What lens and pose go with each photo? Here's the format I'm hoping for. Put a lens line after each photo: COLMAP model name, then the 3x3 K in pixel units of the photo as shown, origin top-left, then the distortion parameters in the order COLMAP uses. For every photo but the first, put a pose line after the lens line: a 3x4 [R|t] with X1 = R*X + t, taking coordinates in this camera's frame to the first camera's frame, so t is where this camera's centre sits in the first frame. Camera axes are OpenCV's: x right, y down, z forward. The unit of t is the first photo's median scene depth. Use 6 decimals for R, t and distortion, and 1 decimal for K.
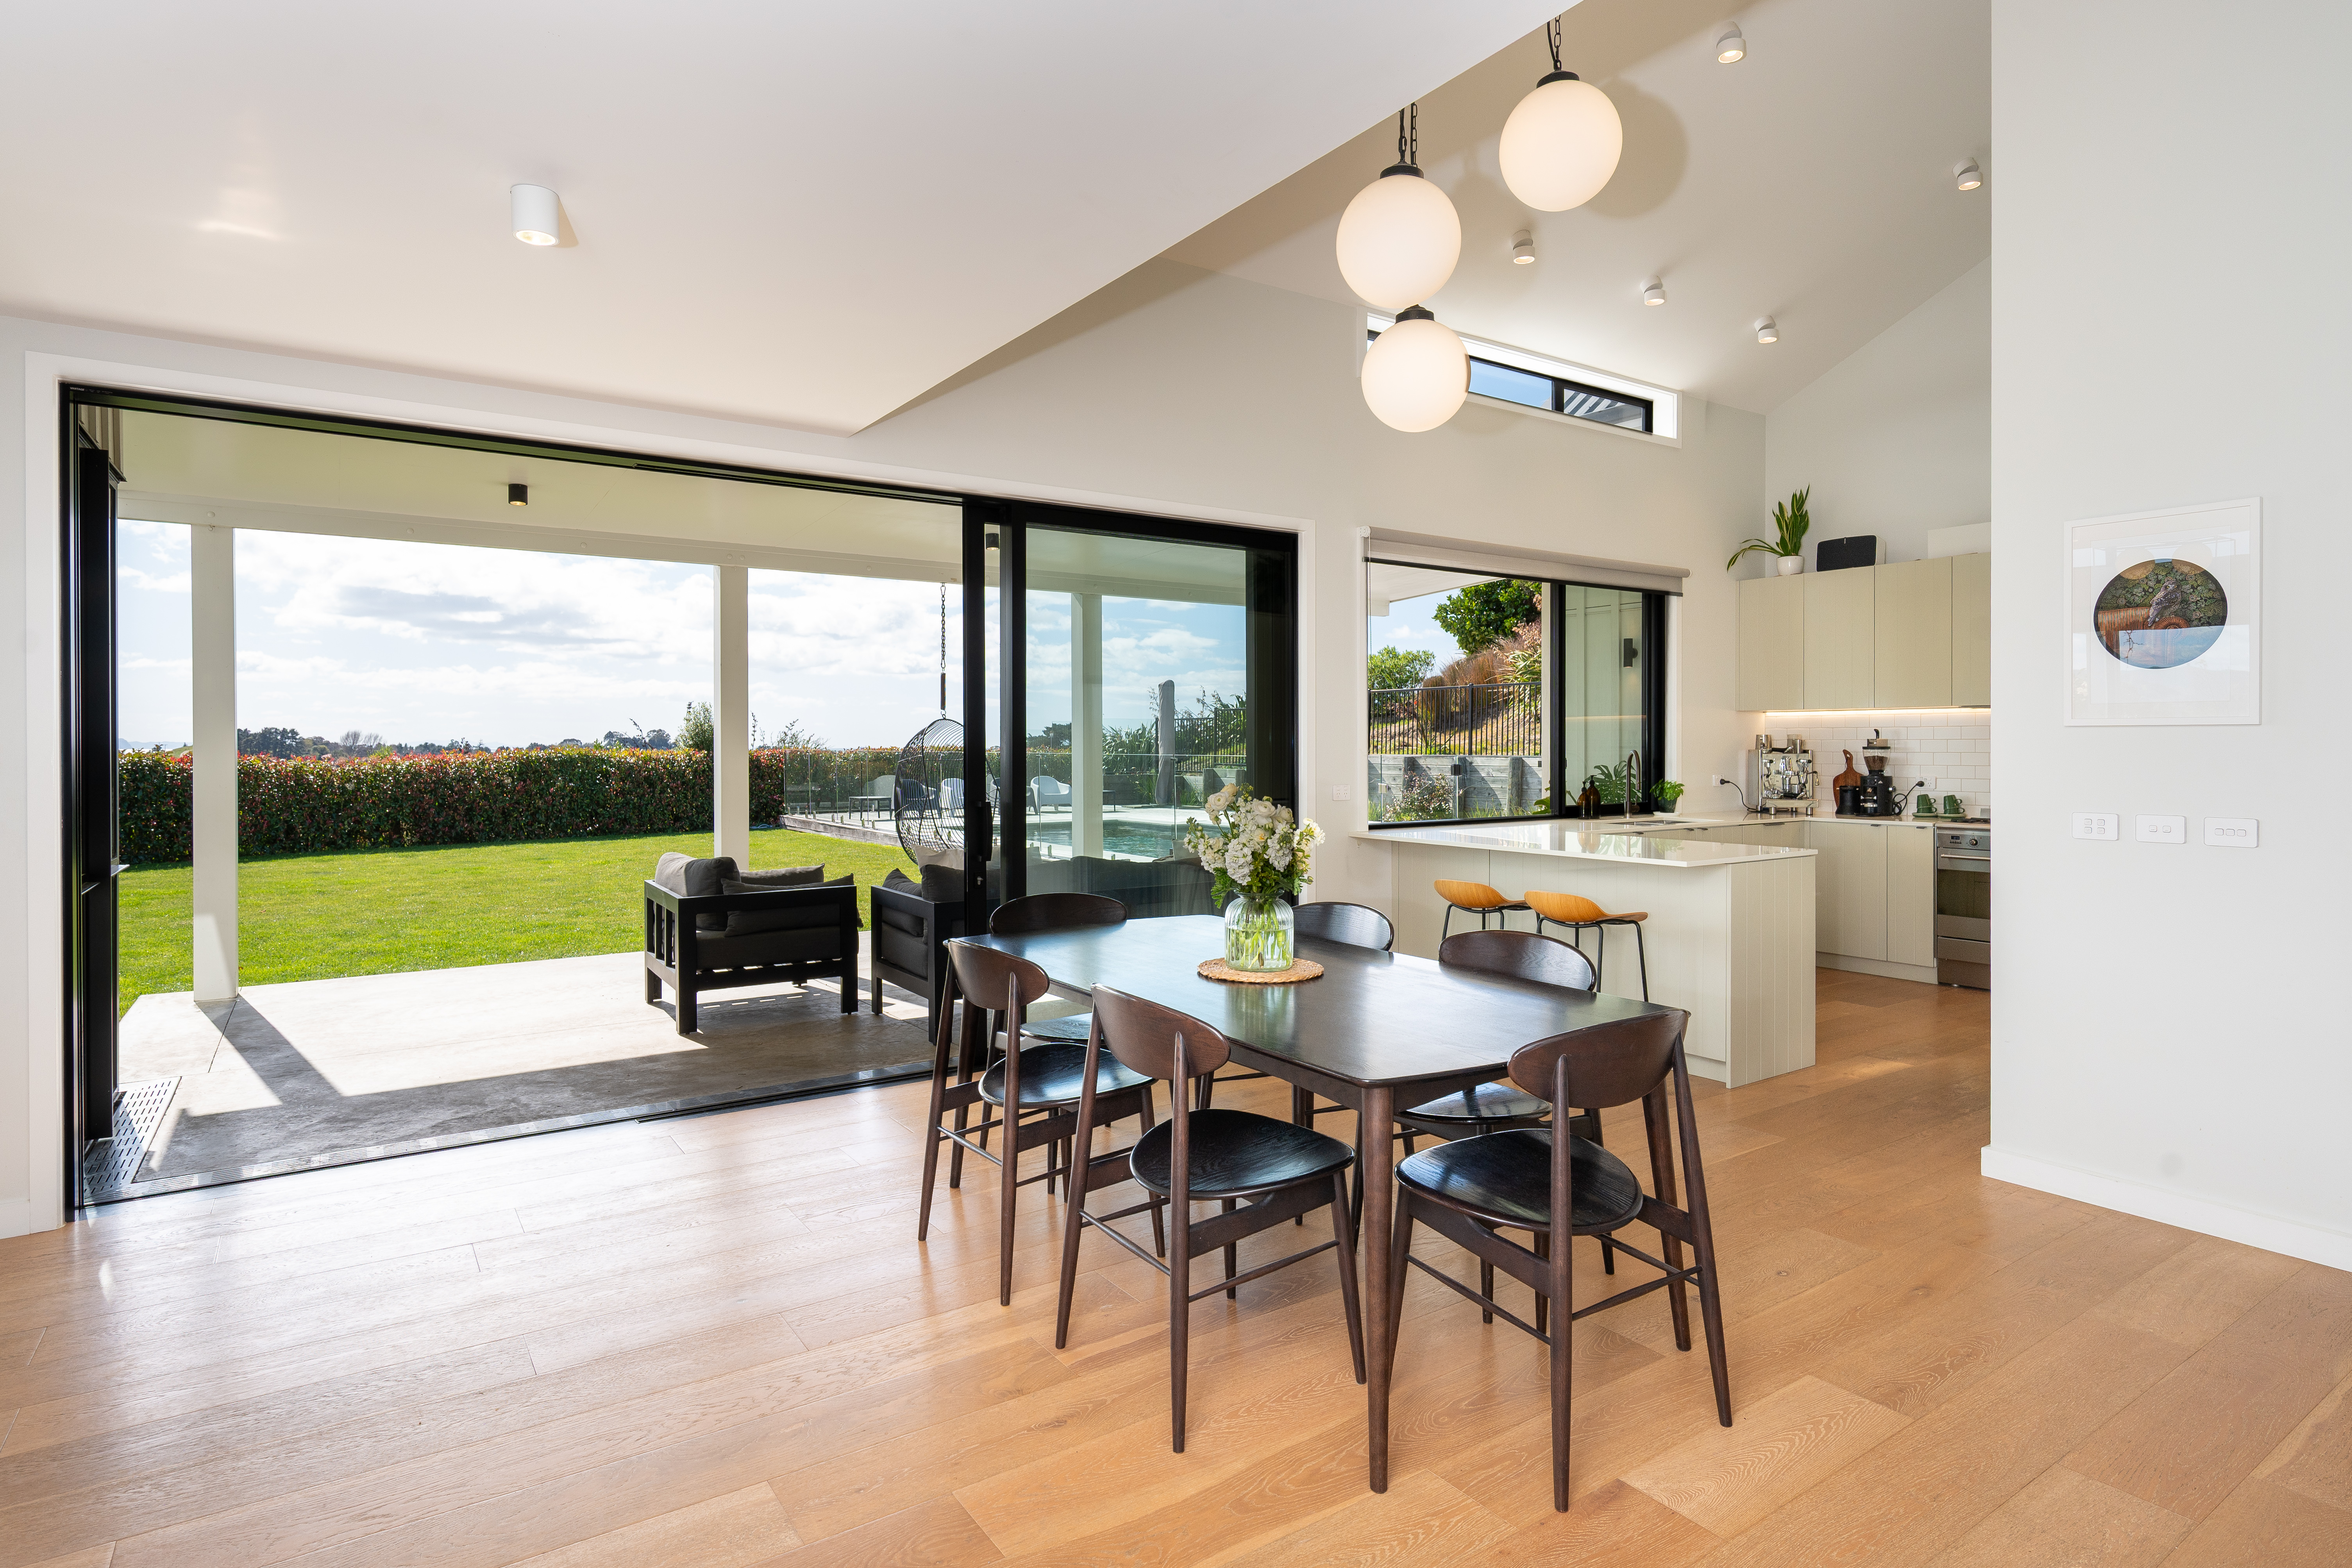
lens RADIAL K [[1245.2, 0, 1209.1], [0, 1245.2, 751.9], [0, 0, 1]] dist [-0.004960, 0.000741]
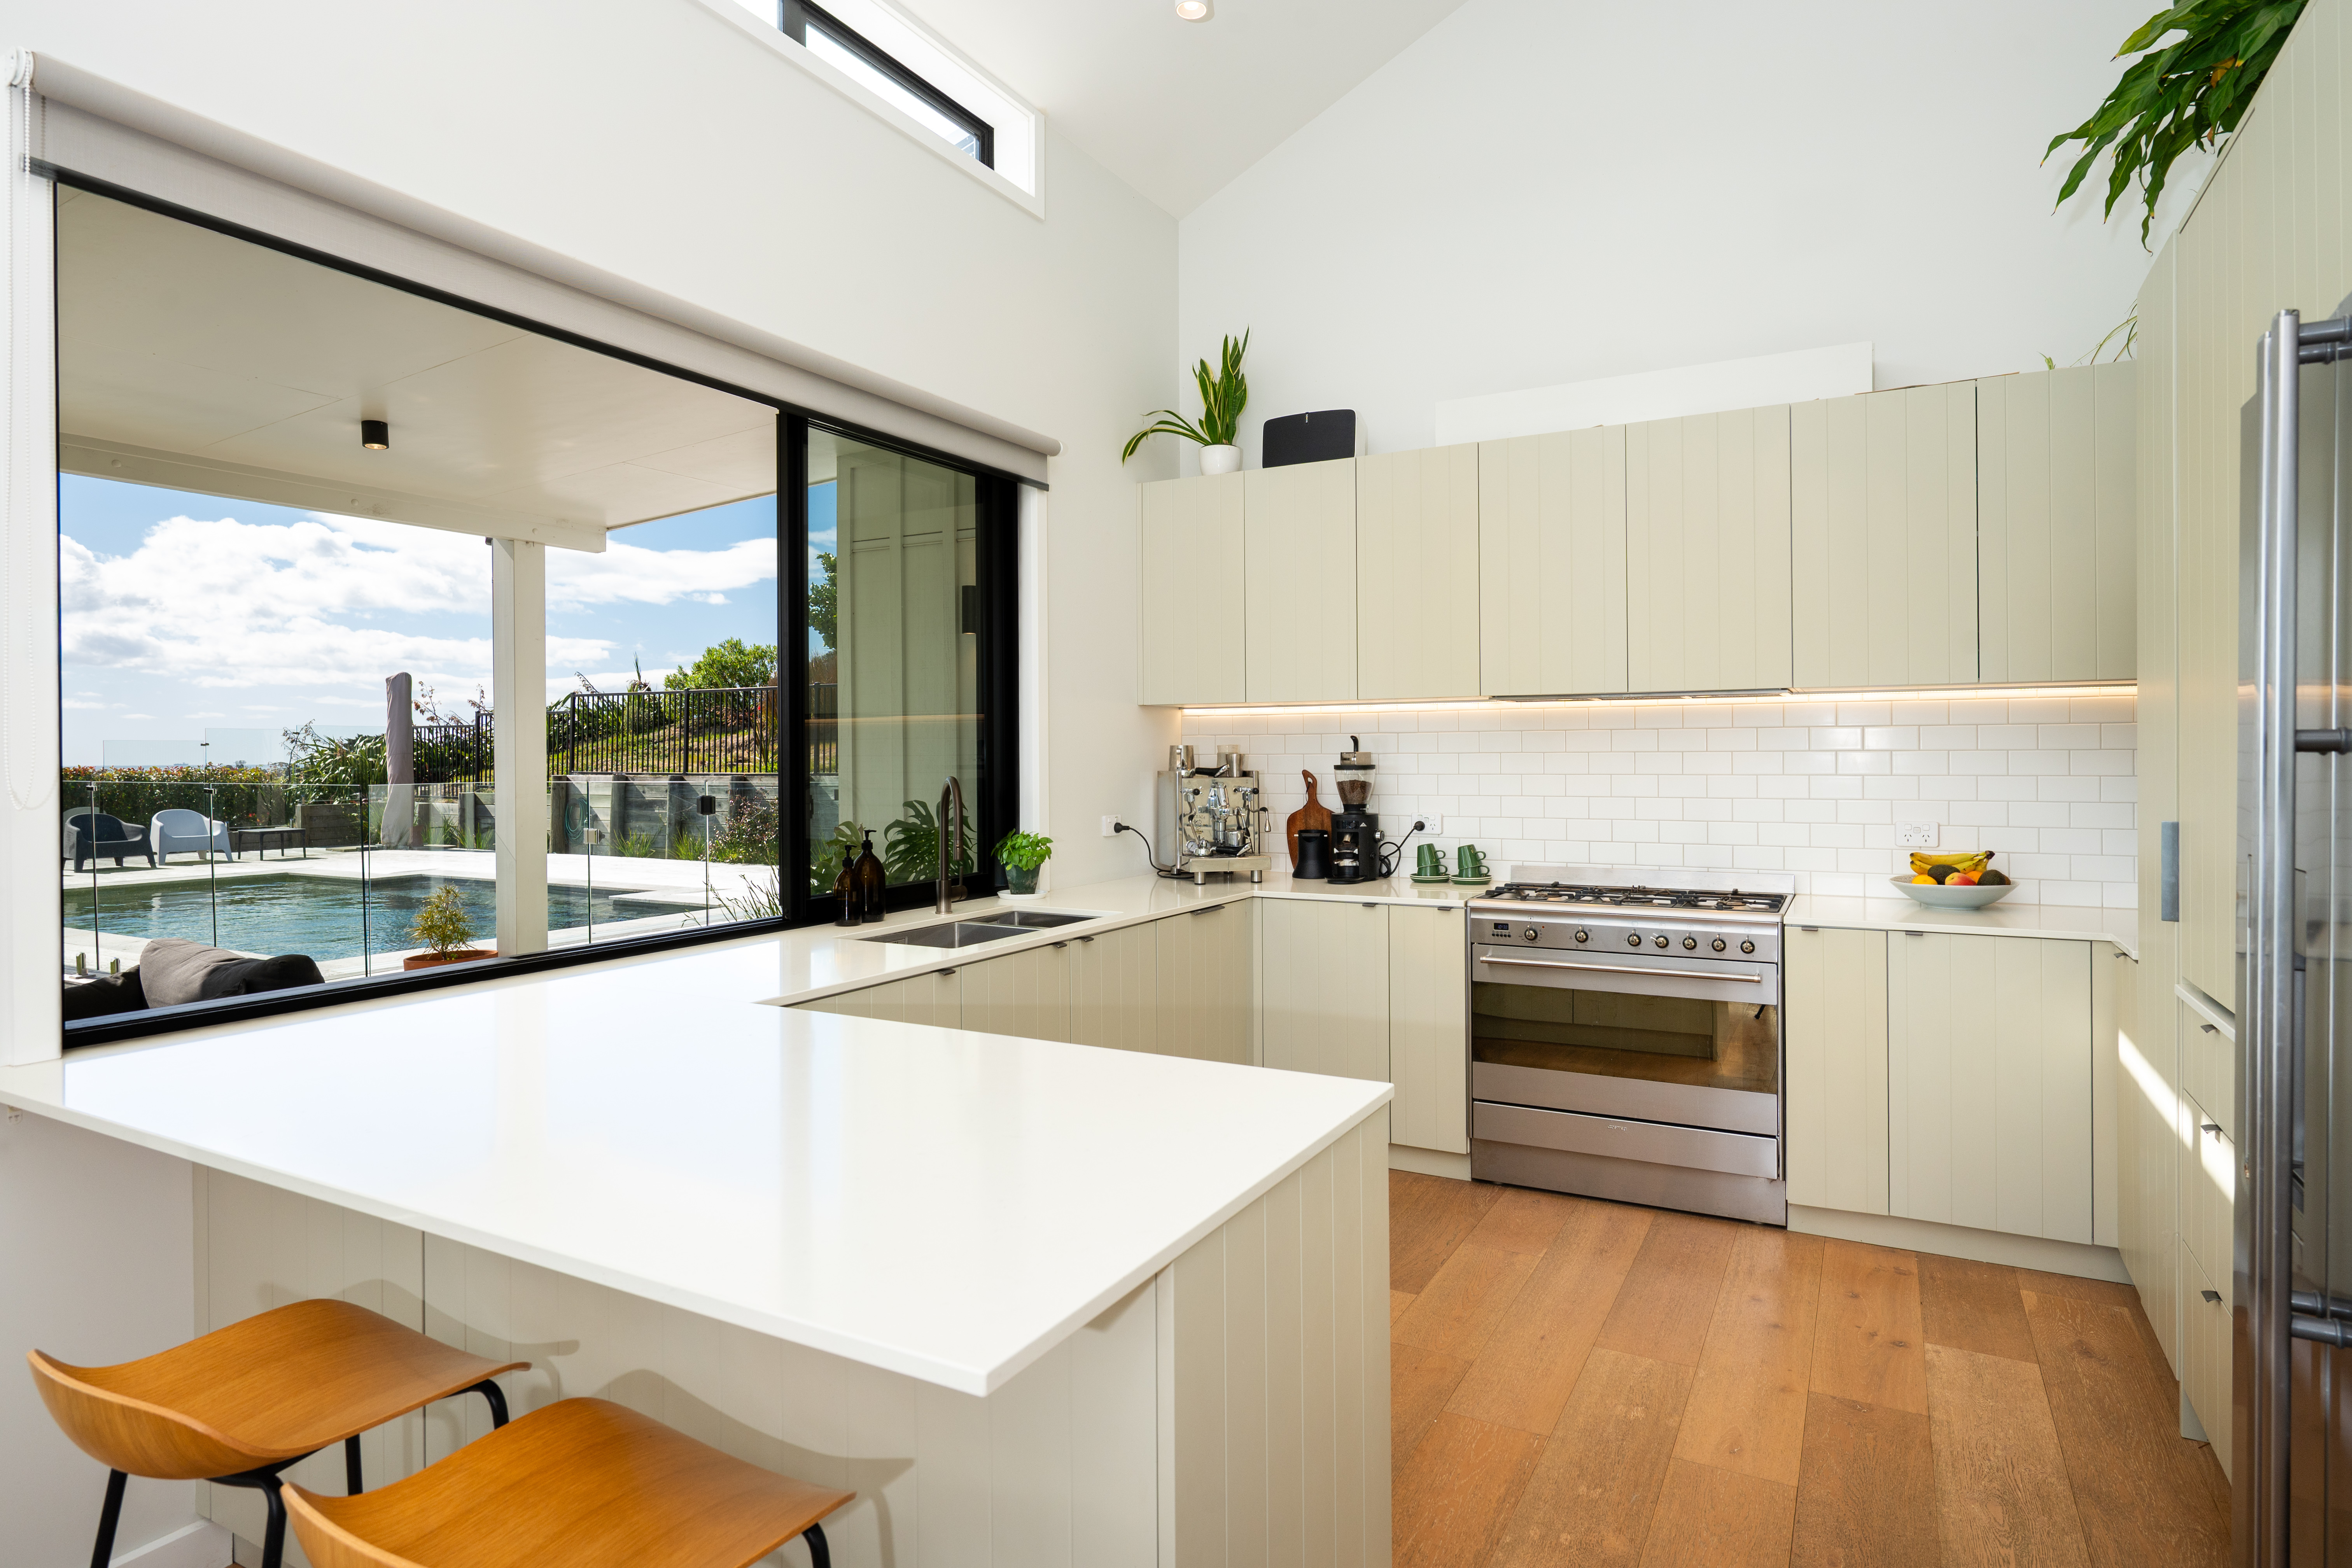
lens RADIAL K [[1264.5, 0, 1171.0], [0, 1264.5, 760.4], [0, 0, 1]] dist [-0.004950, 0.002237]
pose [[0.904944, -0.005812, 0.425492, 0.194647], [0.007475, 0.999970, -0.002239, -0.005836], [-0.425466, 0.005207, 0.904959, 0.480434]]
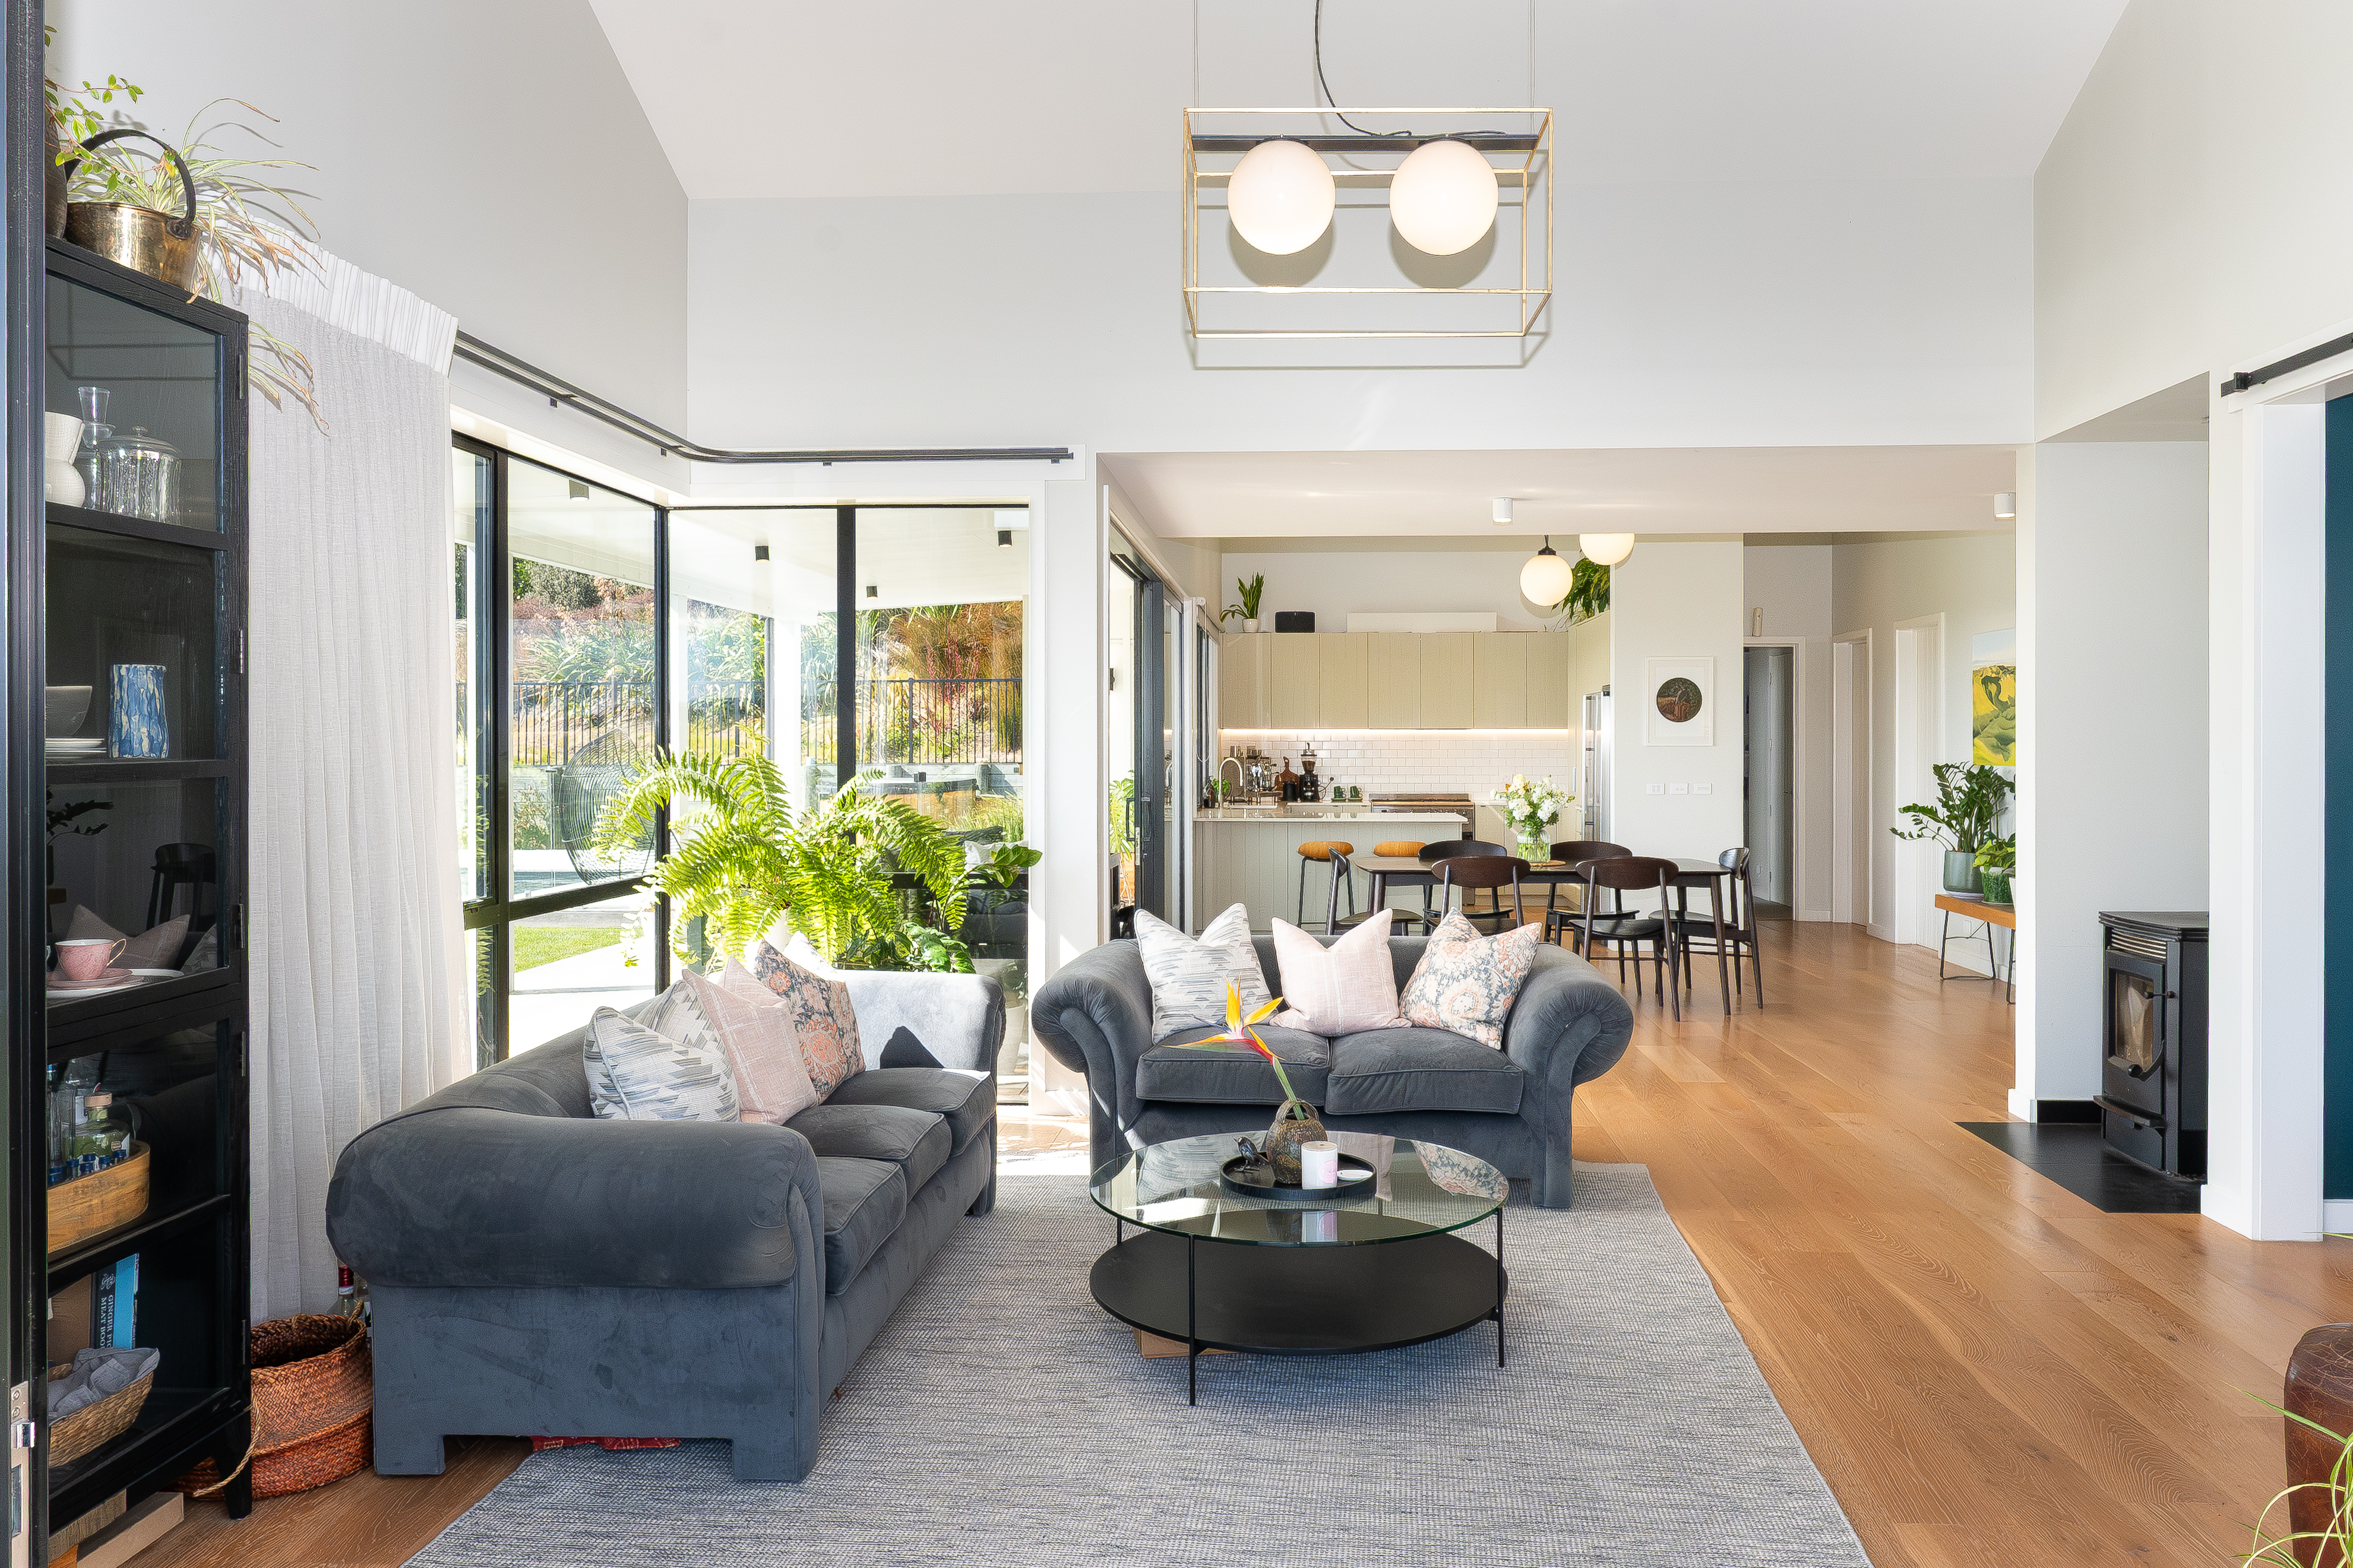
lens RADIAL K [[1678.6, 0, 1185.5], [0, 1678.6, 782.6], [0, 0, 1]] dist [-0.034175, -0.001171]
pose [[0.637799, -0.015170, 0.770053, -1.077517], [0.005472, 0.999870, 0.015166, -0.002149], [-0.770183, -0.005459, 0.637799, -0.154736]]
